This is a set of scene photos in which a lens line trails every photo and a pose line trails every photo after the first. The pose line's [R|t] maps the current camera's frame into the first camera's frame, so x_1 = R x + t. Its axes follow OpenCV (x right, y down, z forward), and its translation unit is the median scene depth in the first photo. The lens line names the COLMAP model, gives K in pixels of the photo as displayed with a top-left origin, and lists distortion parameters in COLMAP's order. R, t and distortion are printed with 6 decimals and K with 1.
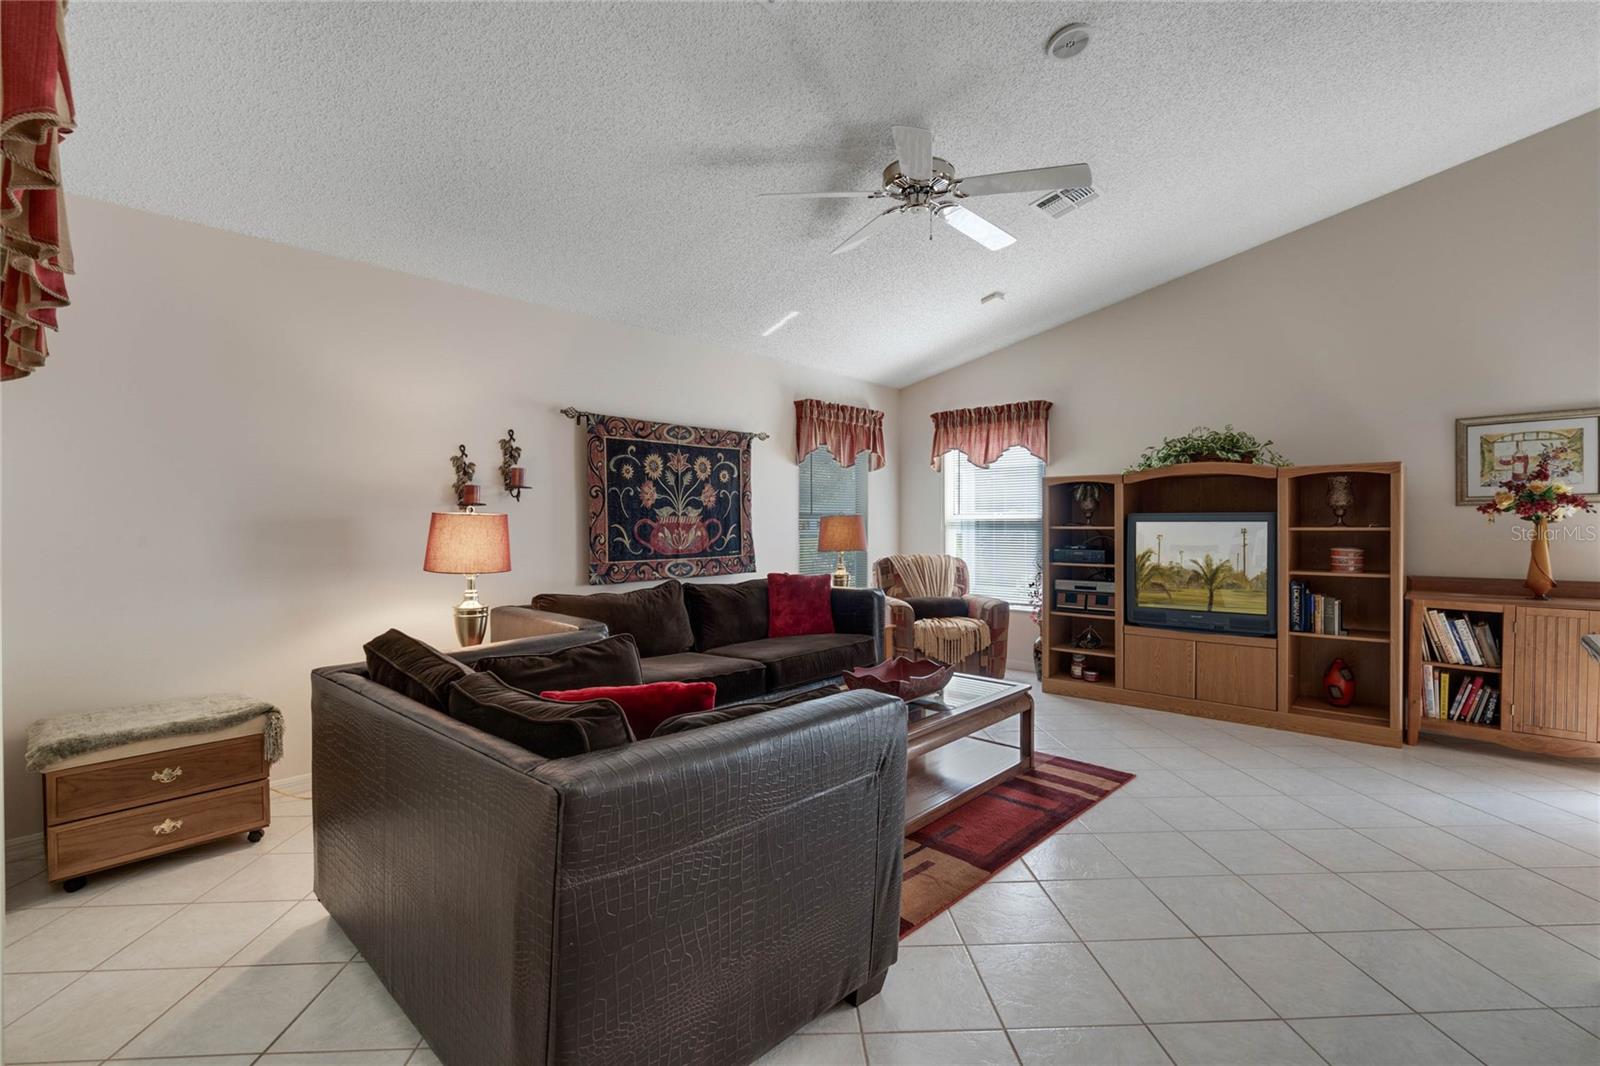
lens RADIAL K [[722.0, 0, 804.1], [0, 722.0, 535.6], [0, 0, 1]] dist [-0.002242, 0.000110]
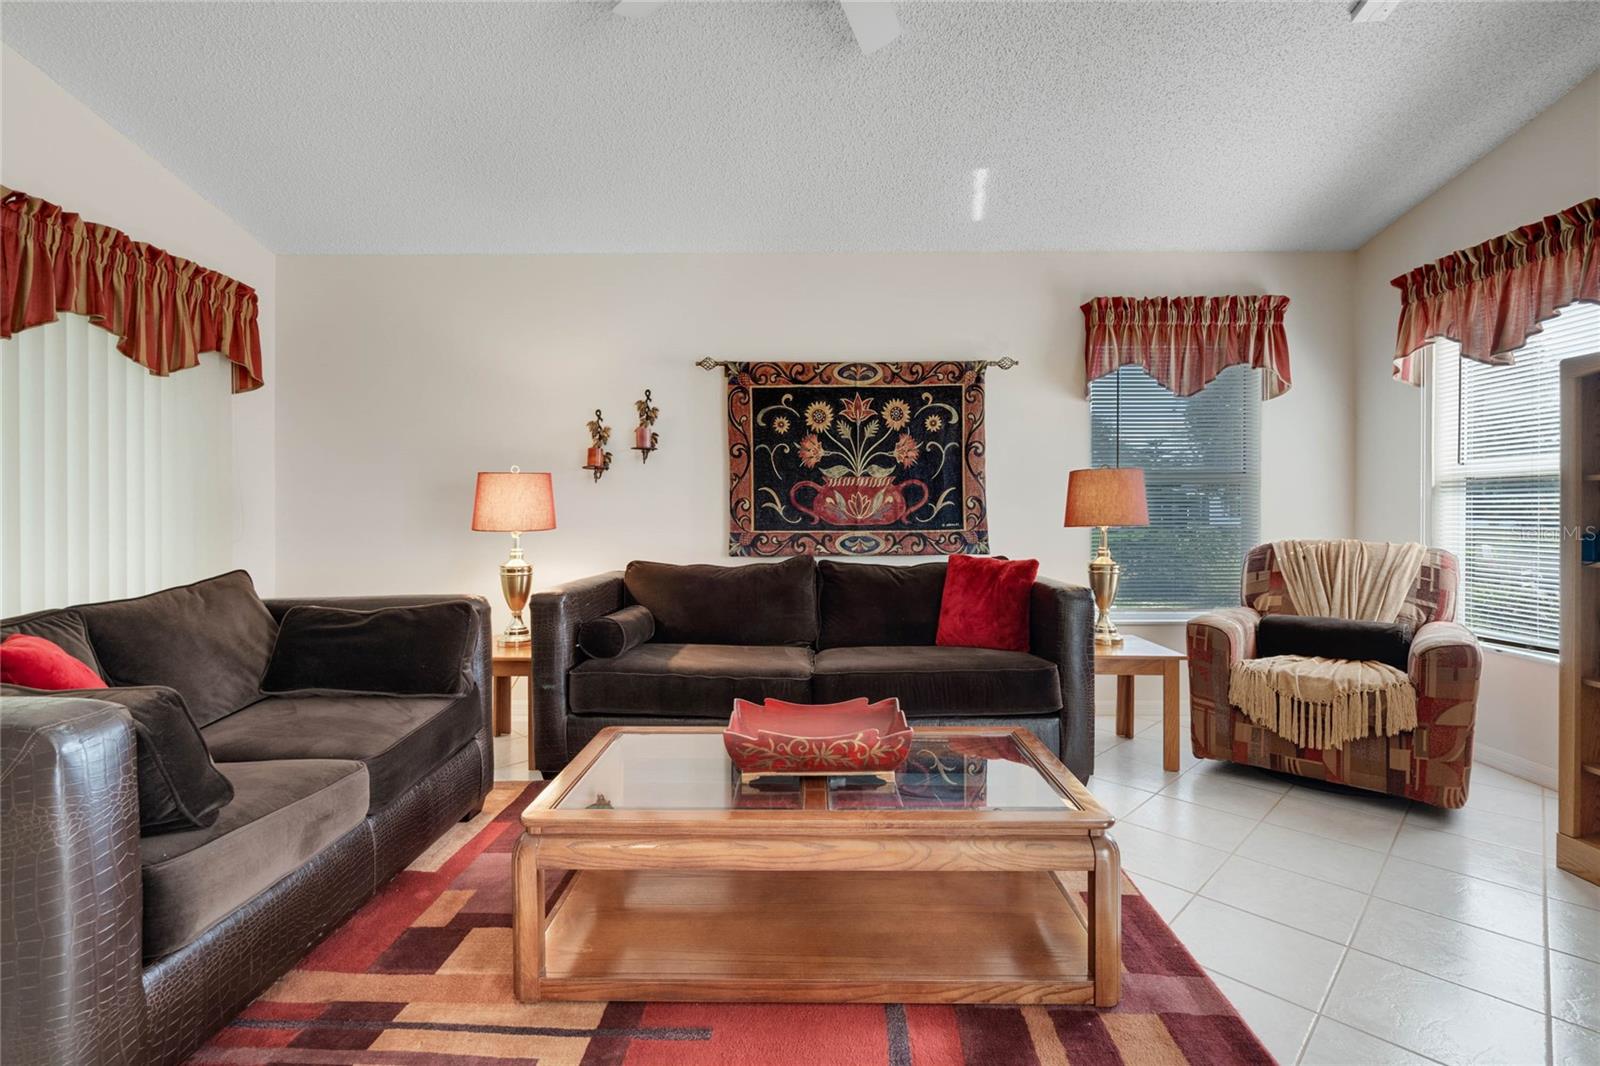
lens RADIAL K [[730.9, 0, 800.8], [0, 730.9, 521.3], [0, 0, 1]] dist [-0.001992, 0.001102]
pose [[0.668787, 0.011017, -0.743372, 0.404789], [-0.012279, 0.999917, 0.003772, 0.020399], [0.743352, 0.006605, 0.668868, 0.439459]]
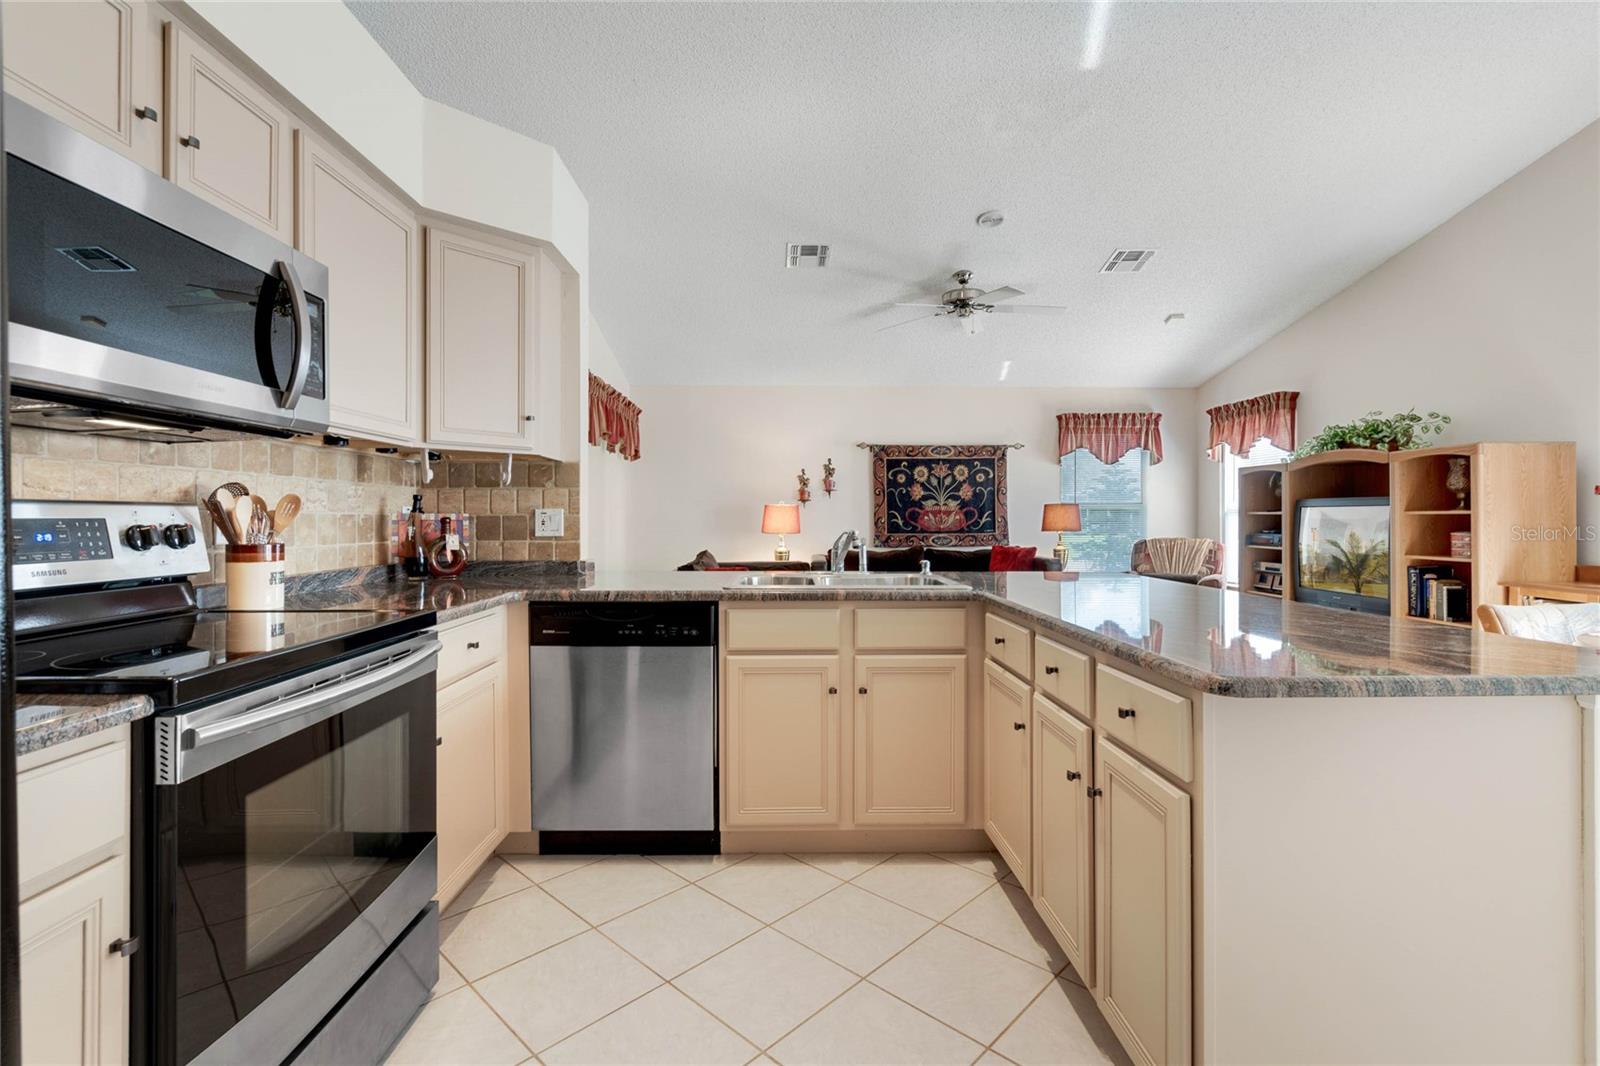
lens RADIAL K [[733.1, 0, 808.0], [0, 733.1, 518.7], [0, 0, 1]] dist [-0.001554, 0.000196]
pose [[0.696796, 0.003665, -0.717260, 0.775954], [-0.012365, 0.999900, -0.006903, 0.015150], [0.717163, 0.013679, 0.696771, -0.285085]]
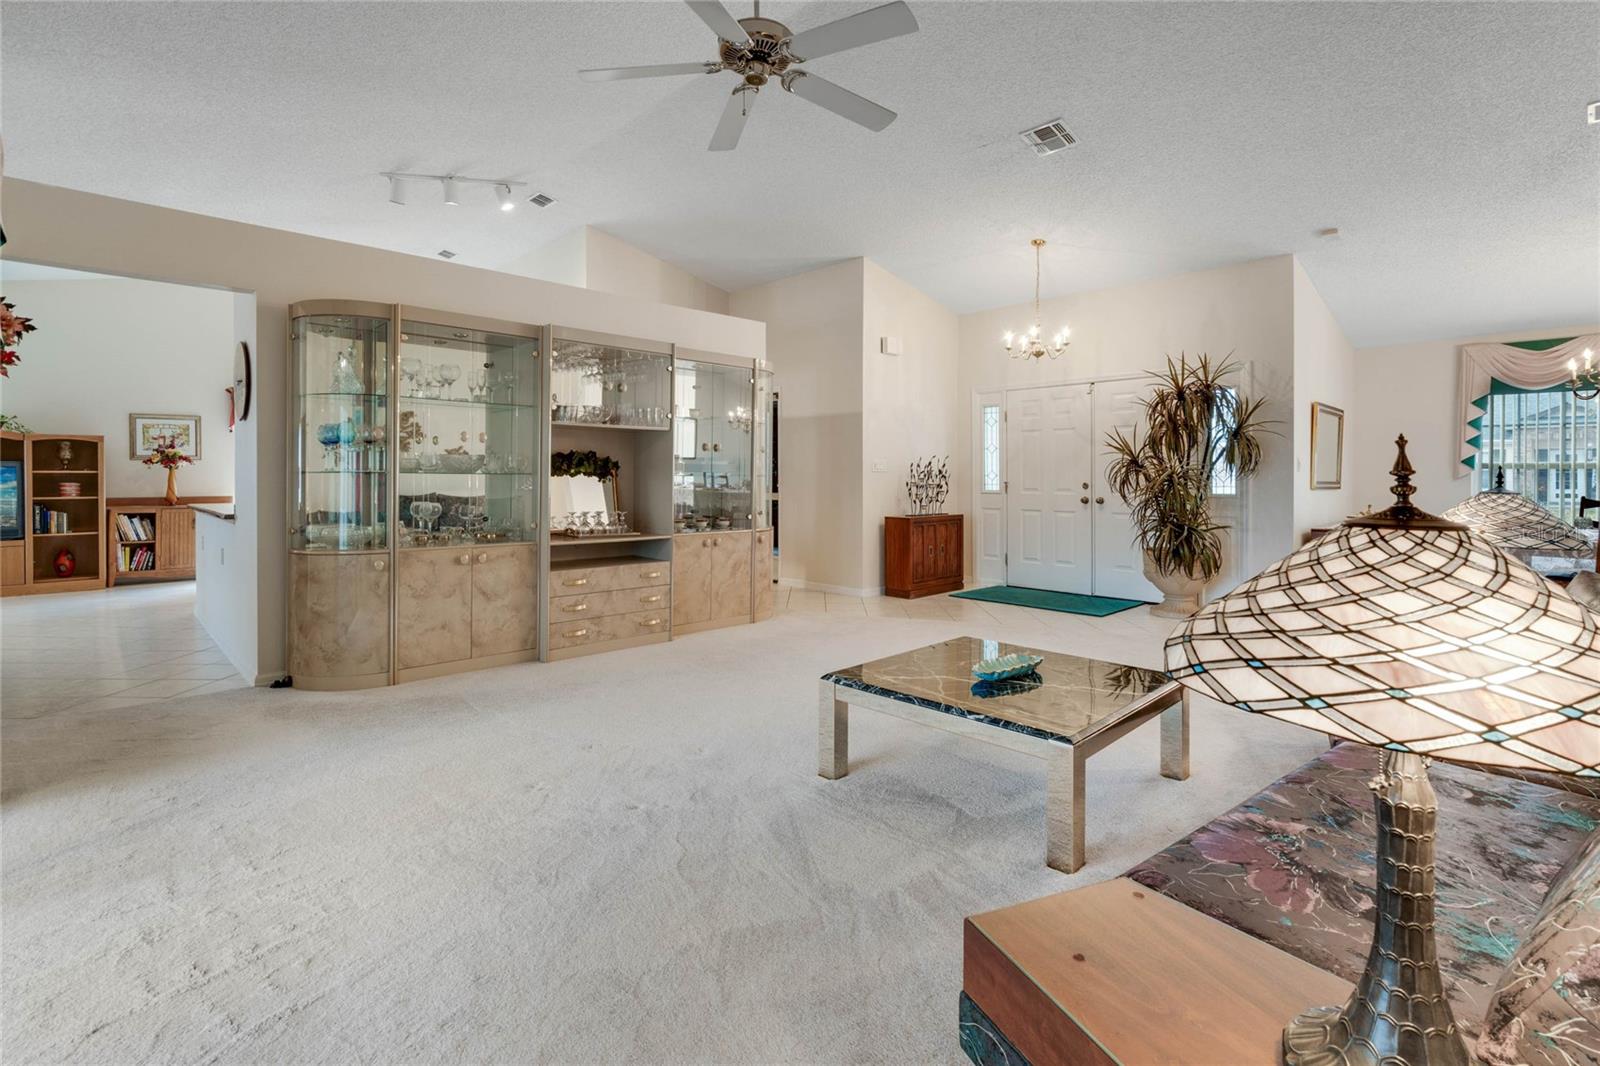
lens RADIAL K [[751.4, 0, 792.3], [0, 751.4, 477.9], [0, 0, 1]] dist [-0.001741, 0.000073]
pose [[0.080585, -0.000924, 0.996747, -0.831751], [0.013494, 0.999909, -0.000164, 0.026795], [-0.996656, 0.013464, 0.080590, -0.803924]]
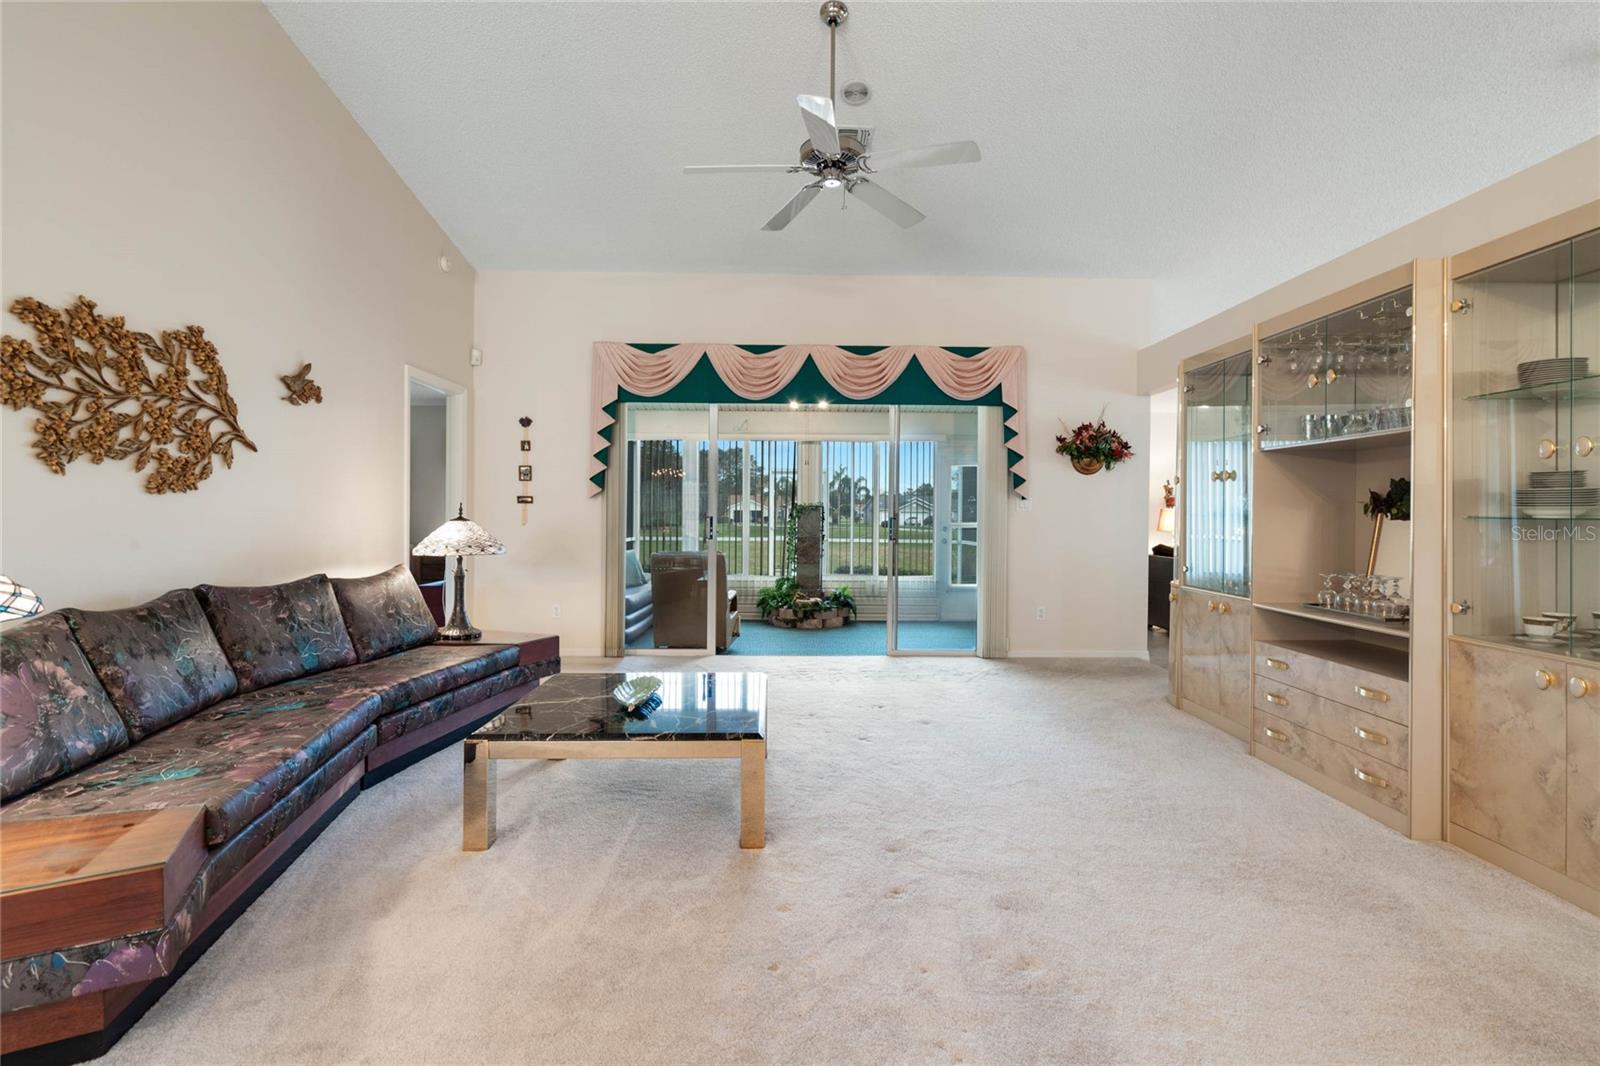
lens RADIAL K [[730.9, 0, 800.8], [0, 730.9, 521.3], [0, 0, 1]] dist [-0.001992, 0.001102]
pose [[0.681350, 0.011029, -0.731875, 0.391150], [-0.018829, 0.999820, -0.002462, 0.033732], [0.731716, 0.015458, 0.681434, -1.274441]]
